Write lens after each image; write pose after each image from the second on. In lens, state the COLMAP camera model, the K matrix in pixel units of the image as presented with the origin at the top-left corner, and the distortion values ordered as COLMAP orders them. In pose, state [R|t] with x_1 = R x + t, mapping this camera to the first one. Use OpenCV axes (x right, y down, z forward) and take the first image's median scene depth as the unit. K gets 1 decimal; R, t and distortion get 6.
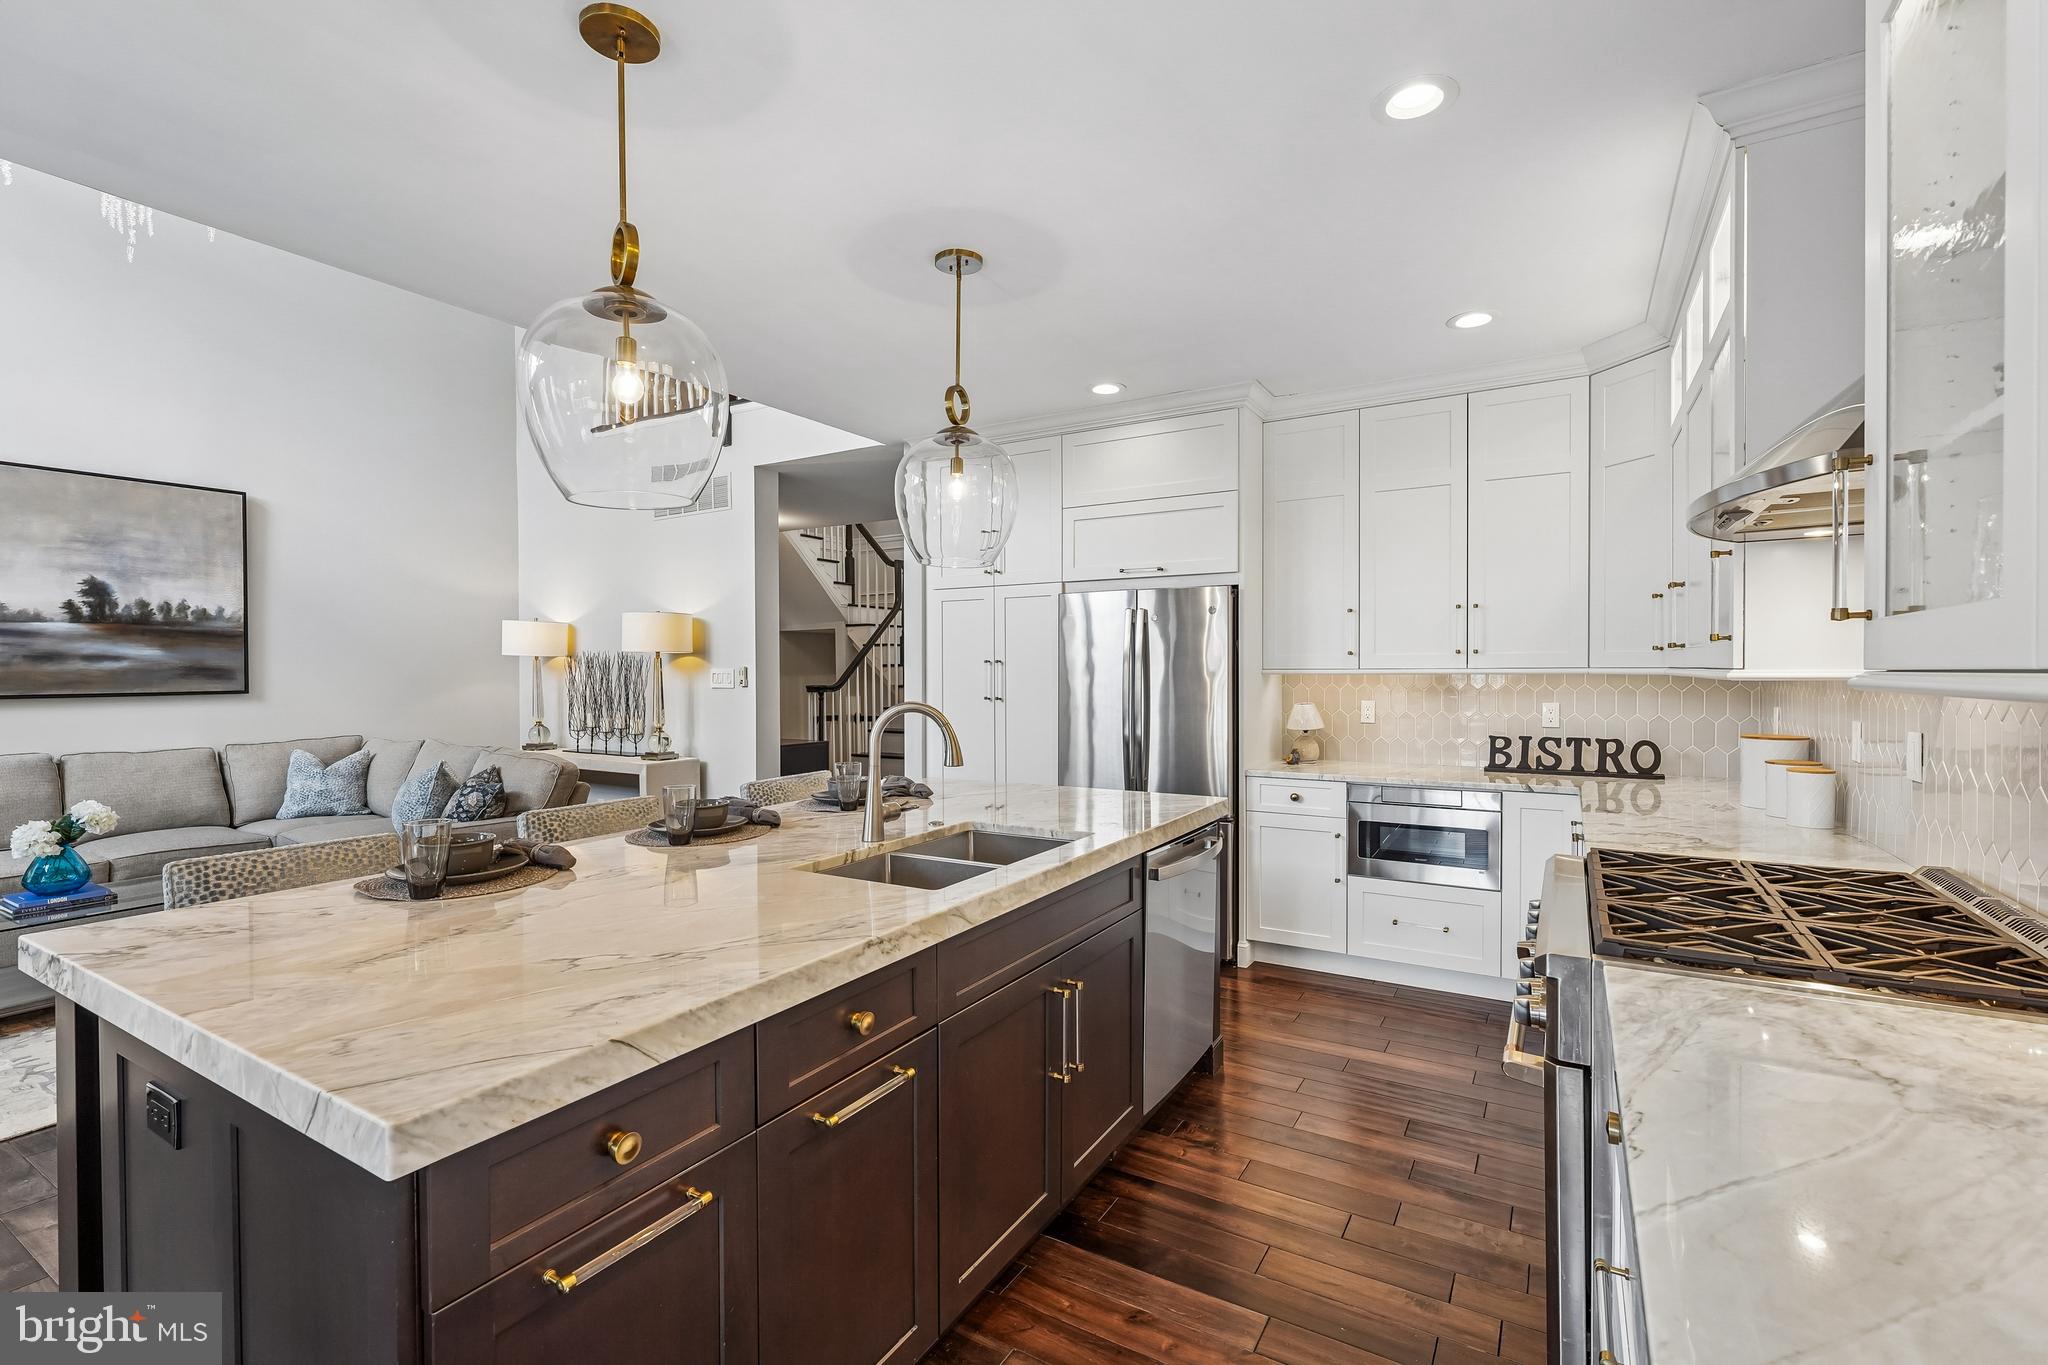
lens RADIAL K [[905.2, 0, 1021.1], [0, 905.2, 679.8], [0, 0, 1]] dist [0.002837, -0.000047]
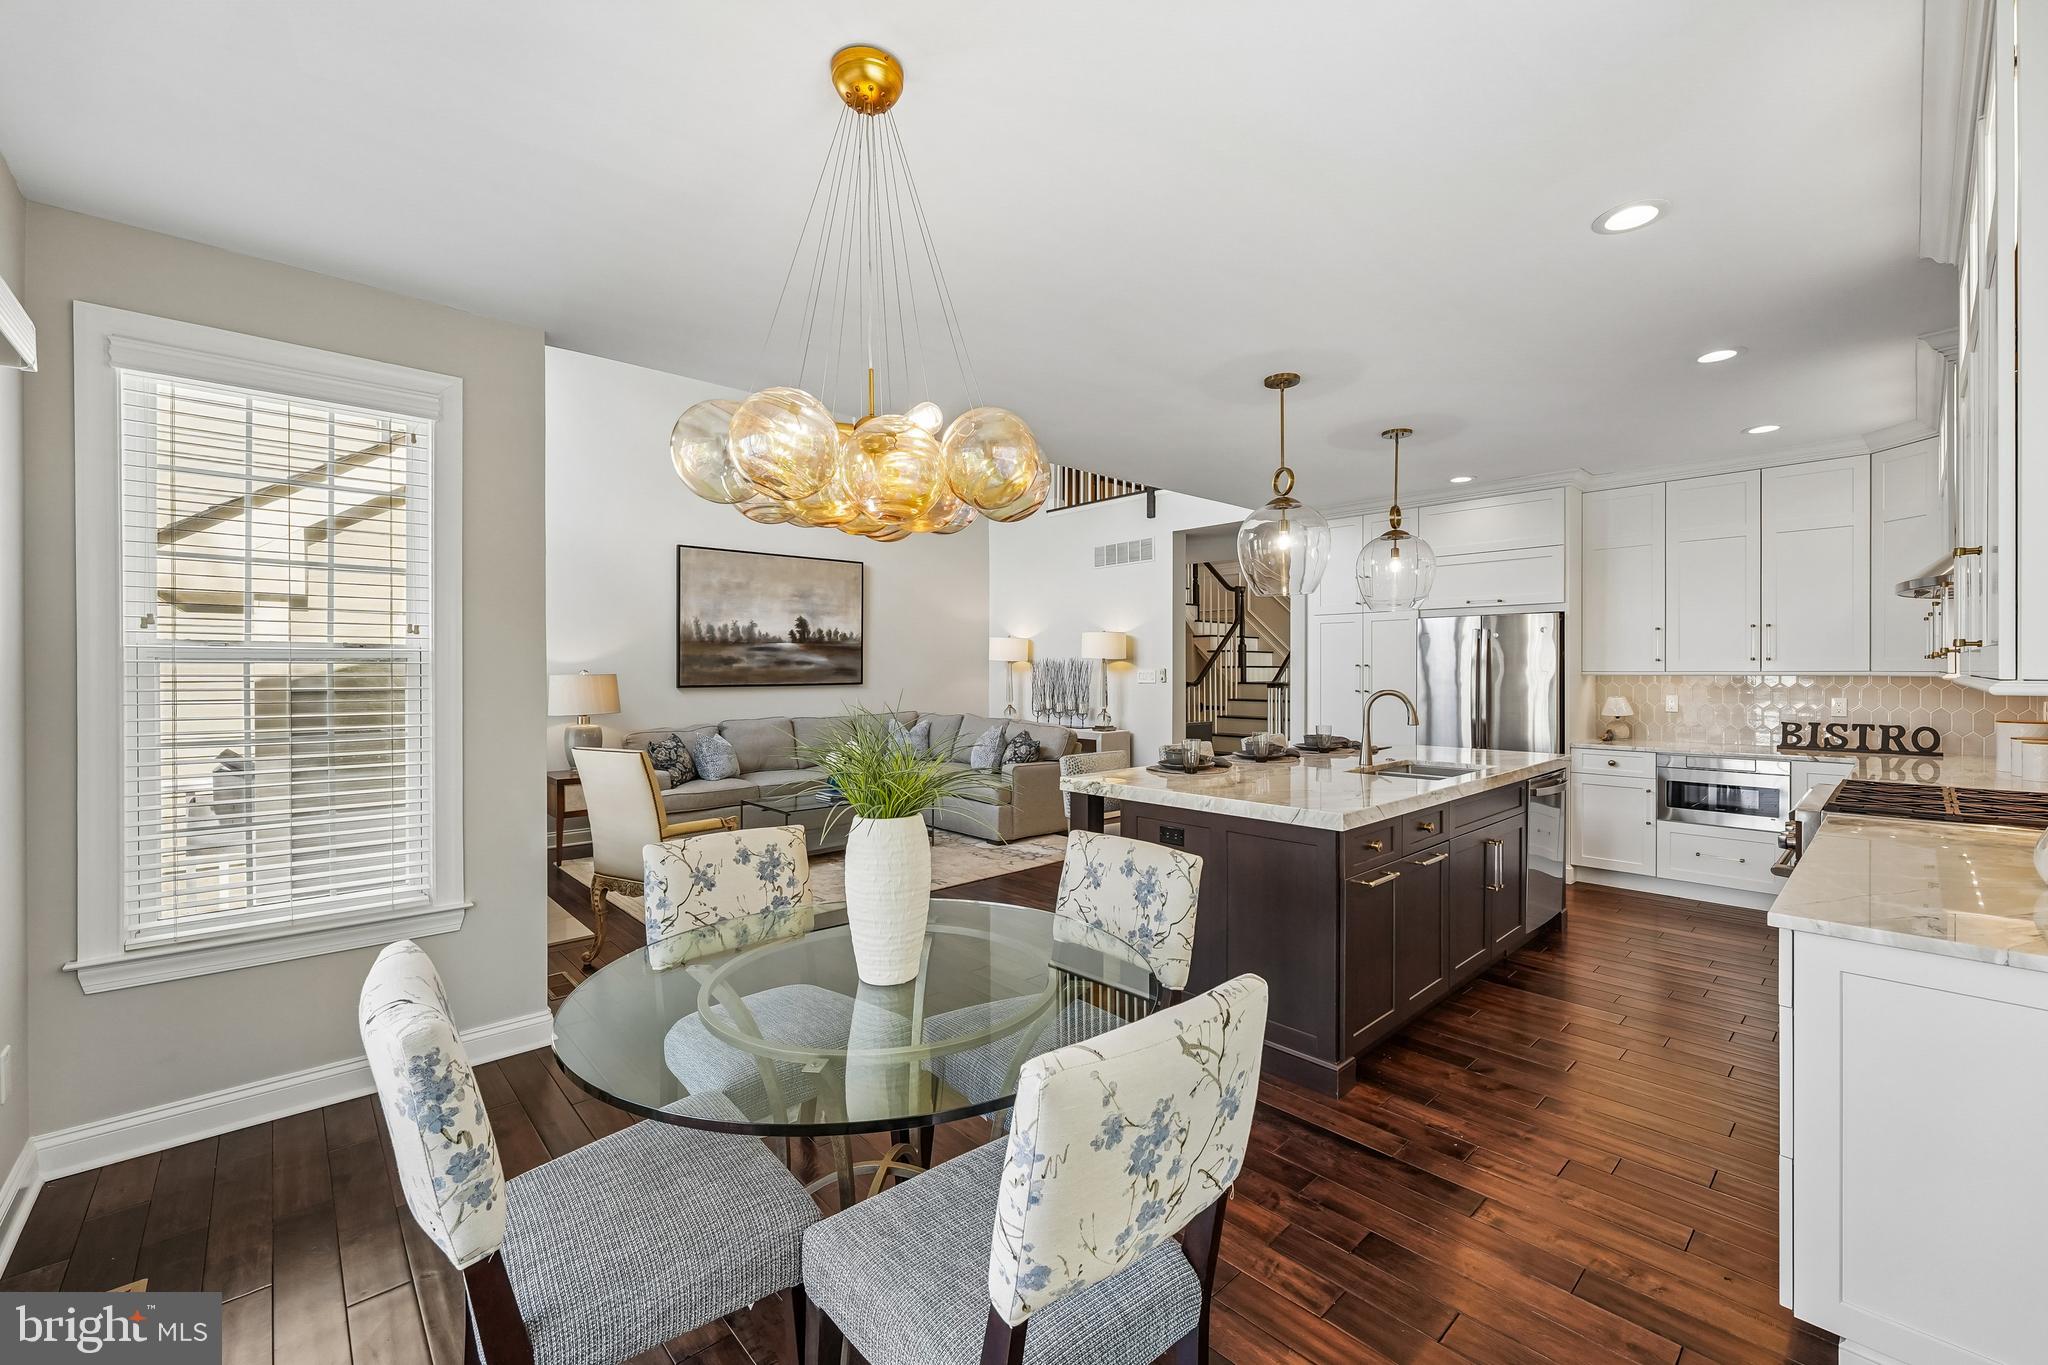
lens RADIAL K [[818.0, 0, 1023.3], [0, 818.0, 672.3], [0, 0, 1]] dist [0.000355, 0.000432]
pose [[0.959157, 0.002836, -0.282860, -0.225392], [-0.004765, 0.999970, -0.006133, 0.001619], [0.282834, 0.007230, 0.959142, -0.499003]]
